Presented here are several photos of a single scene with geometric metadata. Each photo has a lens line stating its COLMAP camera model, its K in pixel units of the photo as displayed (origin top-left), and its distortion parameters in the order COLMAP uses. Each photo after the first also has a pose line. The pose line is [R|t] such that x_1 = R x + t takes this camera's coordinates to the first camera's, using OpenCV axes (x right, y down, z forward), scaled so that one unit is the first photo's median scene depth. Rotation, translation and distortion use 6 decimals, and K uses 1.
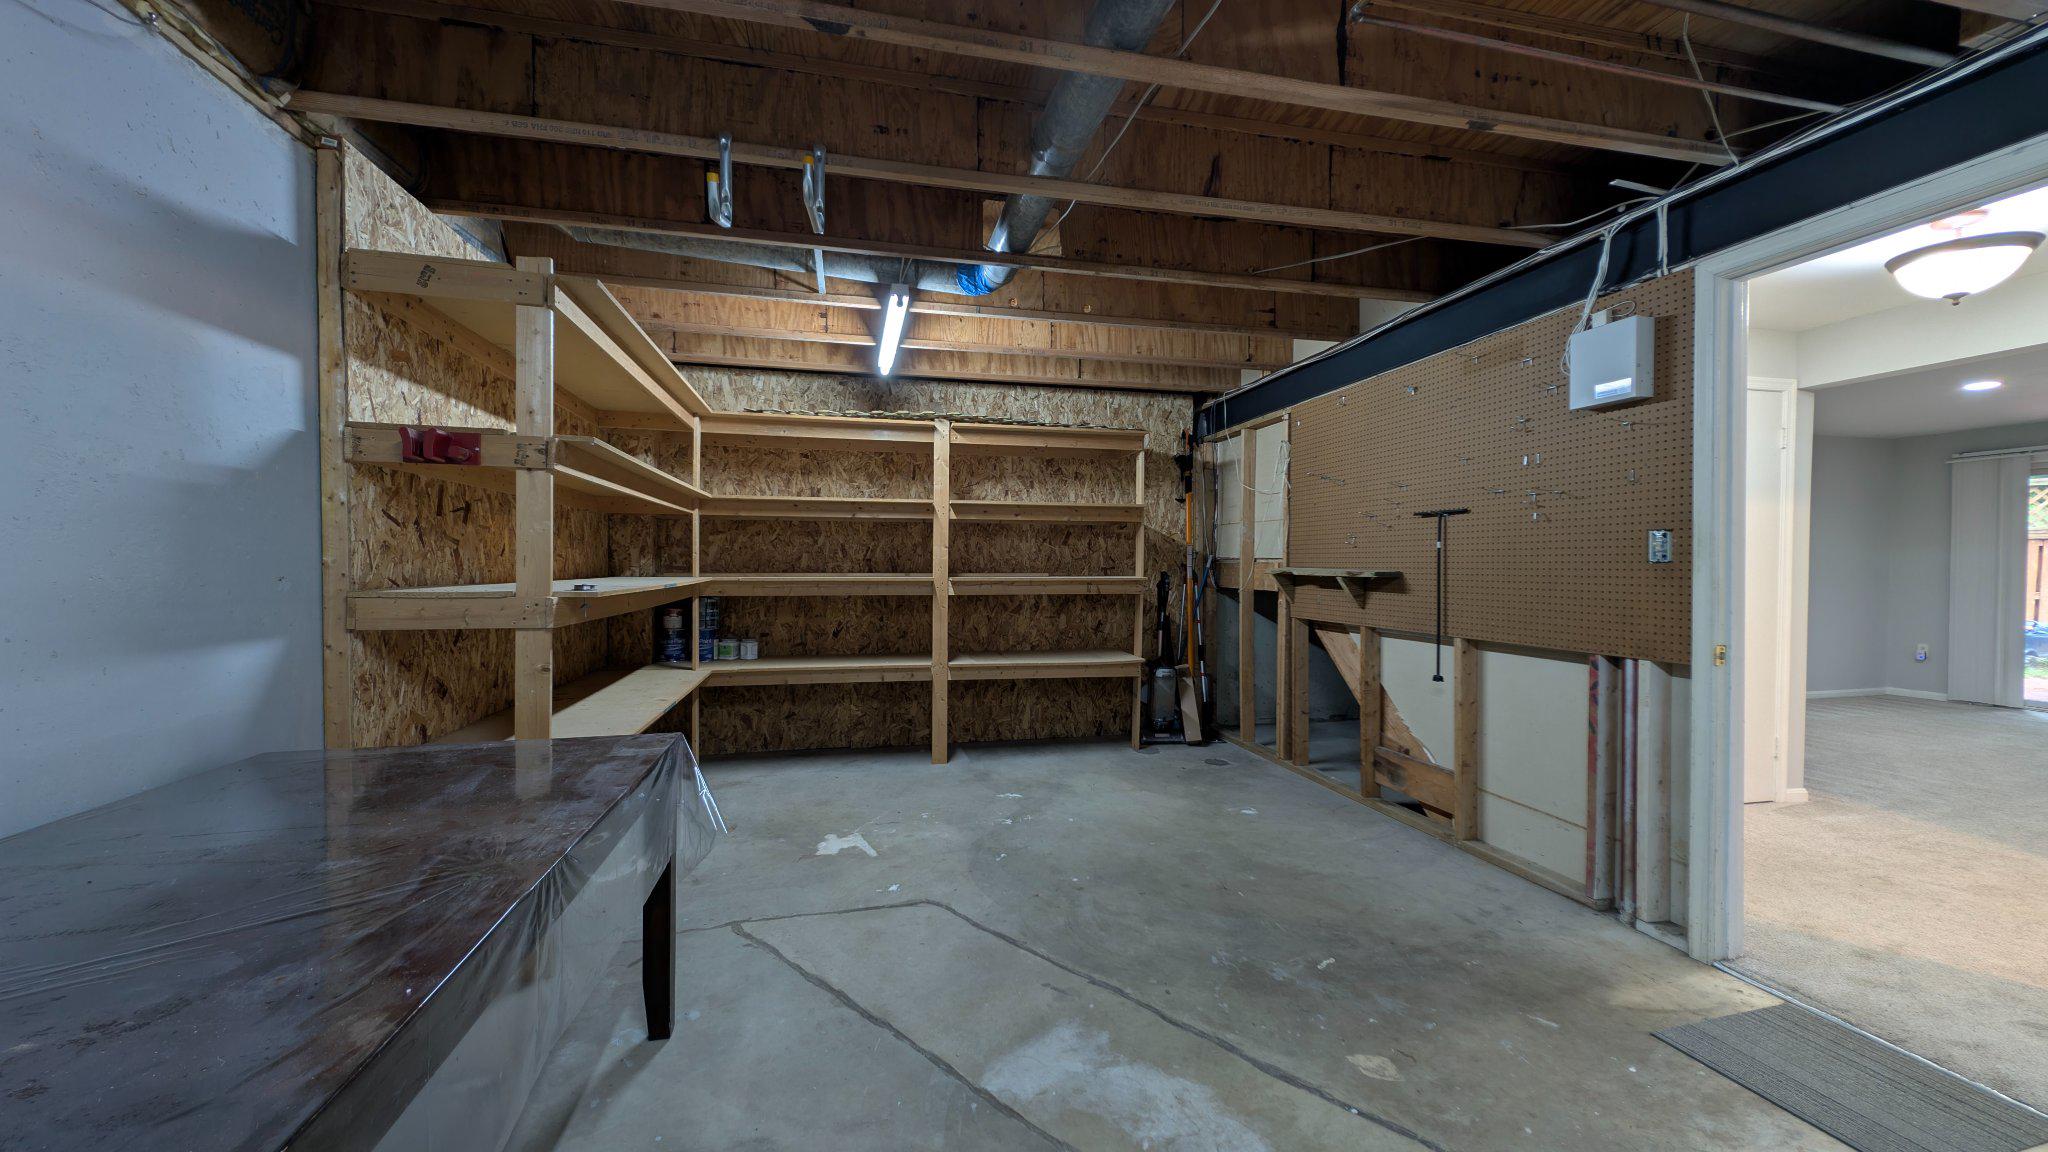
lens RADIAL K [[767.0, 0, 1024.0], [0, 767.0, 576.0], [0, 0, 1]] dist [-0.000873, -0.000148]
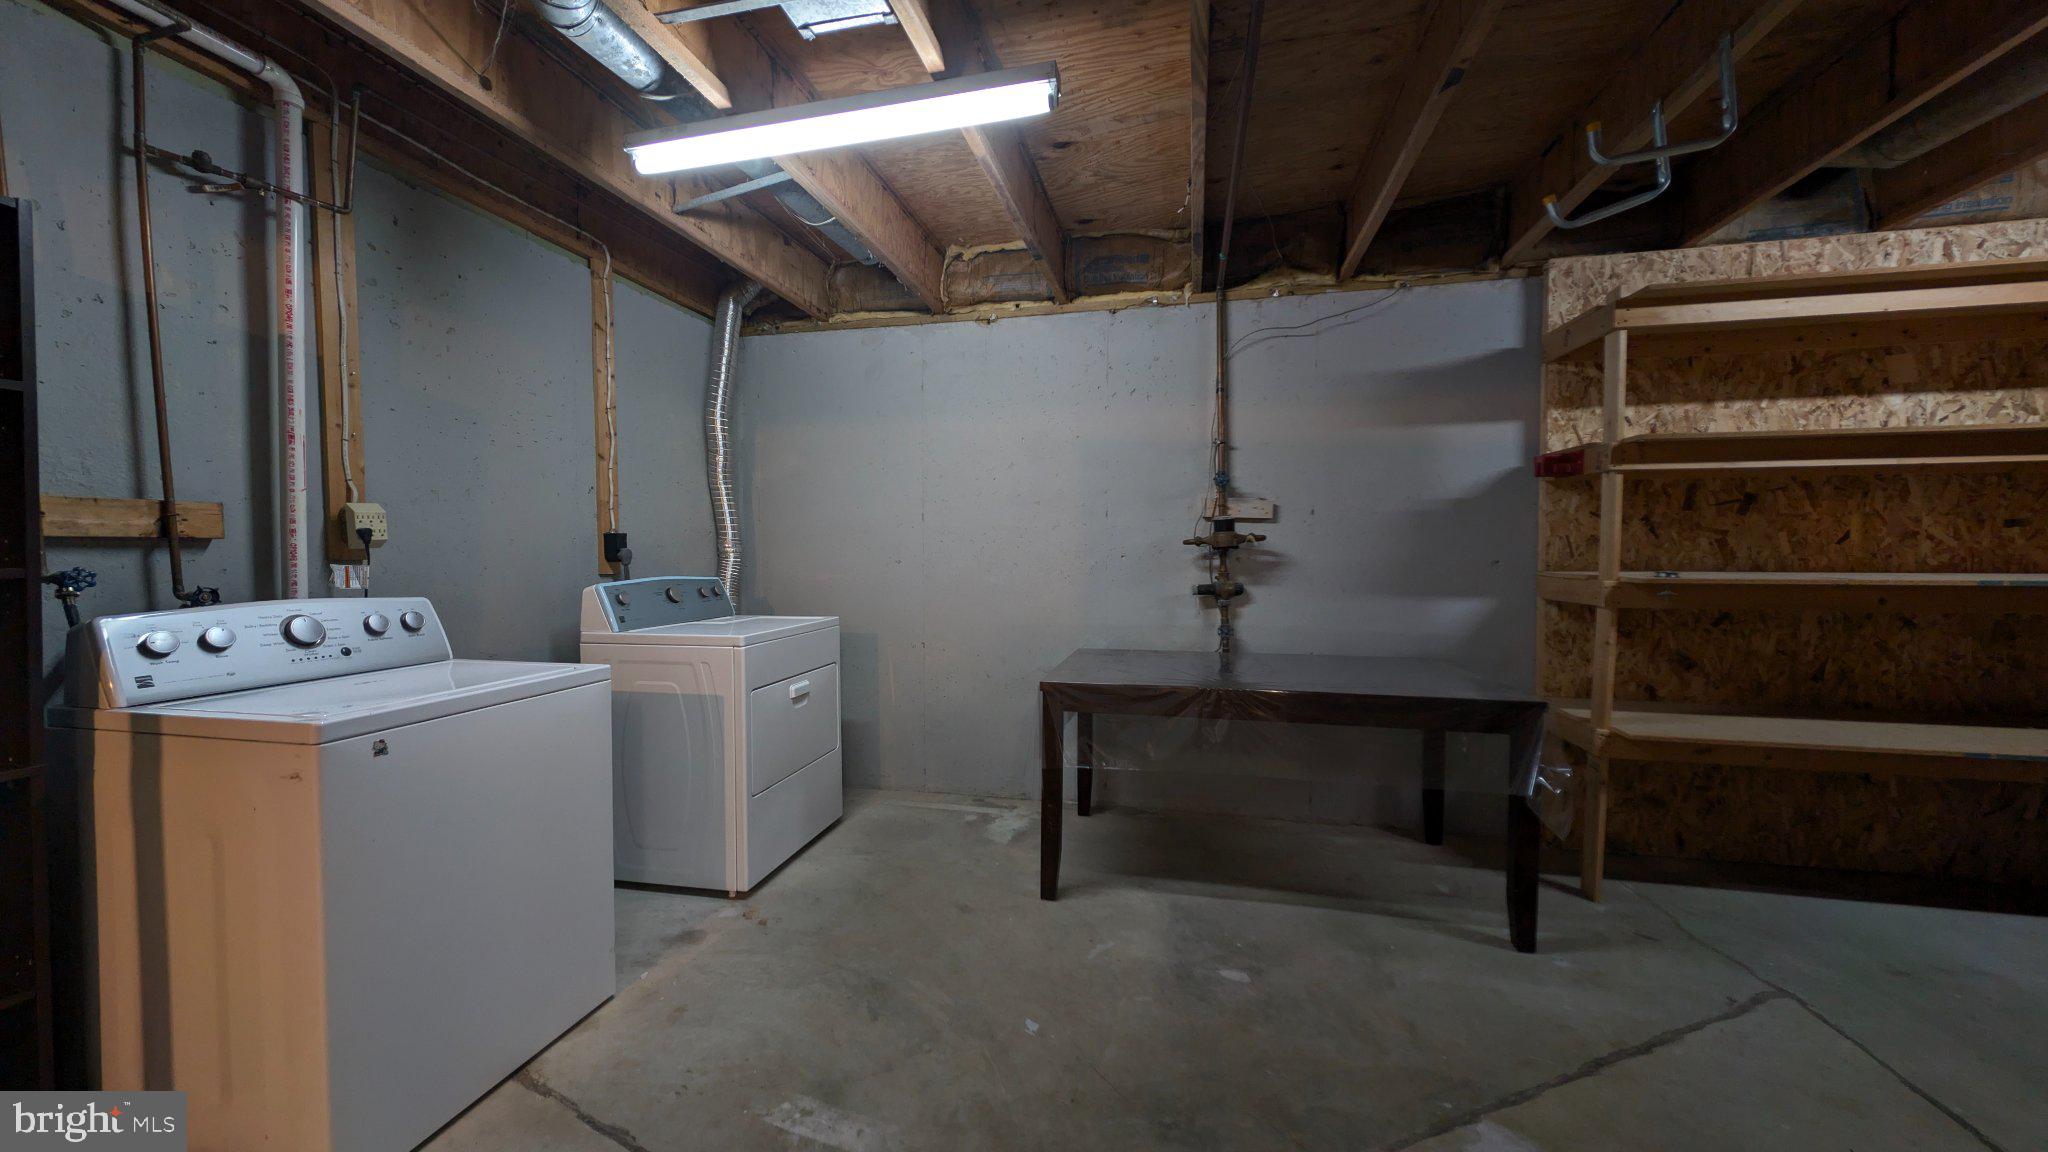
lens RADIAL K [[726.5, 0, 1029.1], [0, 726.5, 575.3], [0, 0, 1]] dist [0.000048, -0.000184]
pose [[-0.441048, 0.028112, -0.897043, 0.829510], [-0.012694, 0.999214, 0.037555, -0.012304], [0.897394, 0.027951, -0.440344, 0.765975]]
